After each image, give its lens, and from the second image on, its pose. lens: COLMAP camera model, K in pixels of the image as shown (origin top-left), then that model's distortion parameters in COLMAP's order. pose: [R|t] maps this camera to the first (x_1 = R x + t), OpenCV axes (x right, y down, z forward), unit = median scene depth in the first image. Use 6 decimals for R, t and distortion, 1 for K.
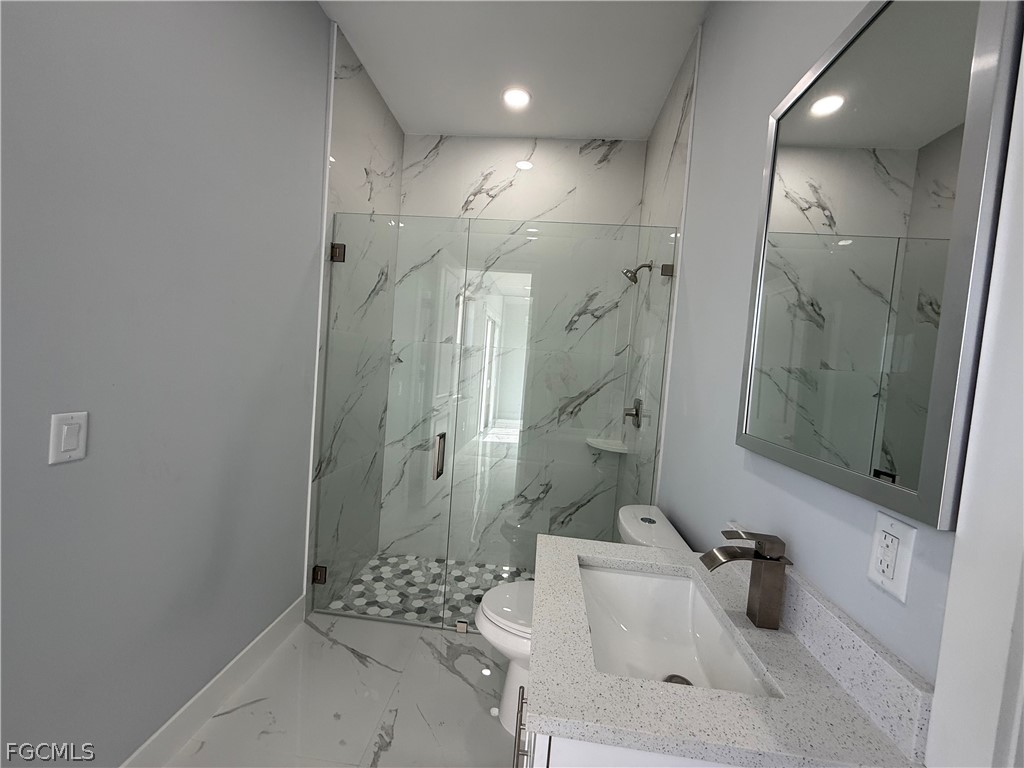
lens RADIAL K [[408.0, 0, 511.8], [0, 408.0, 382.2], [0, 0, 1]] dist [0.001083, -0.000149]
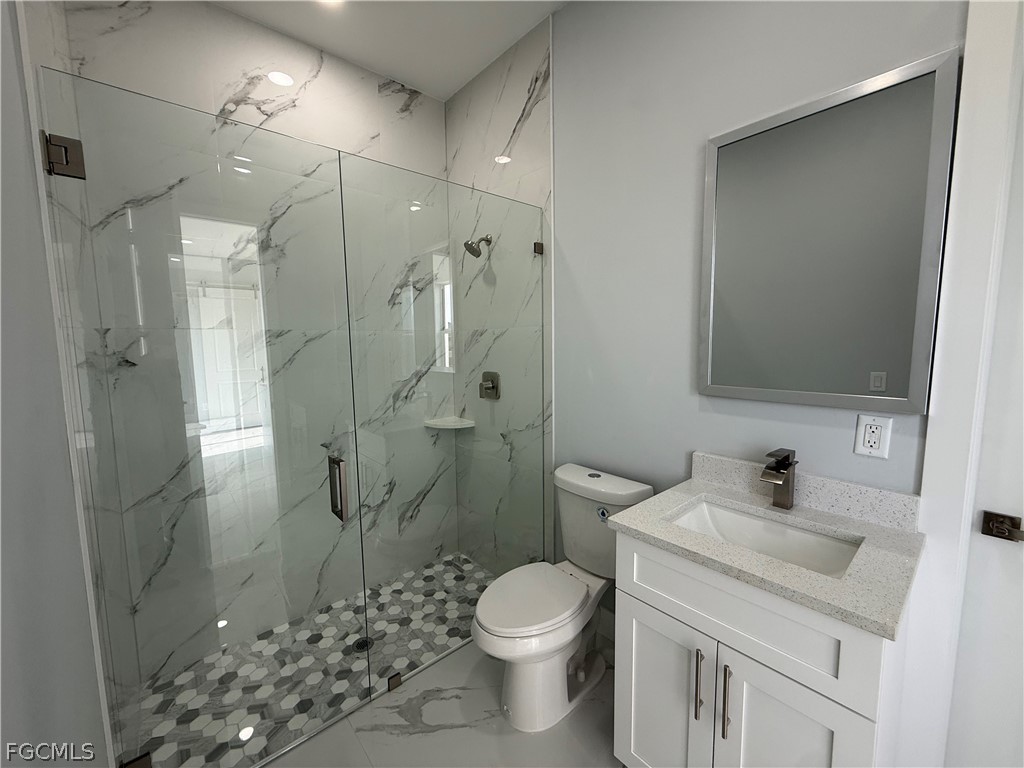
lens RADIAL K [[408.0, 0, 513.3], [0, 408.0, 382.3], [0, 0, 1]] dist [0.001083, -0.000149]
pose [[0.689908, -0.156156, 0.706853, -0.327221], [0.099795, 0.987650, 0.120786, -0.044118], [-0.716985, -0.012791, 0.696971, 0.206381]]
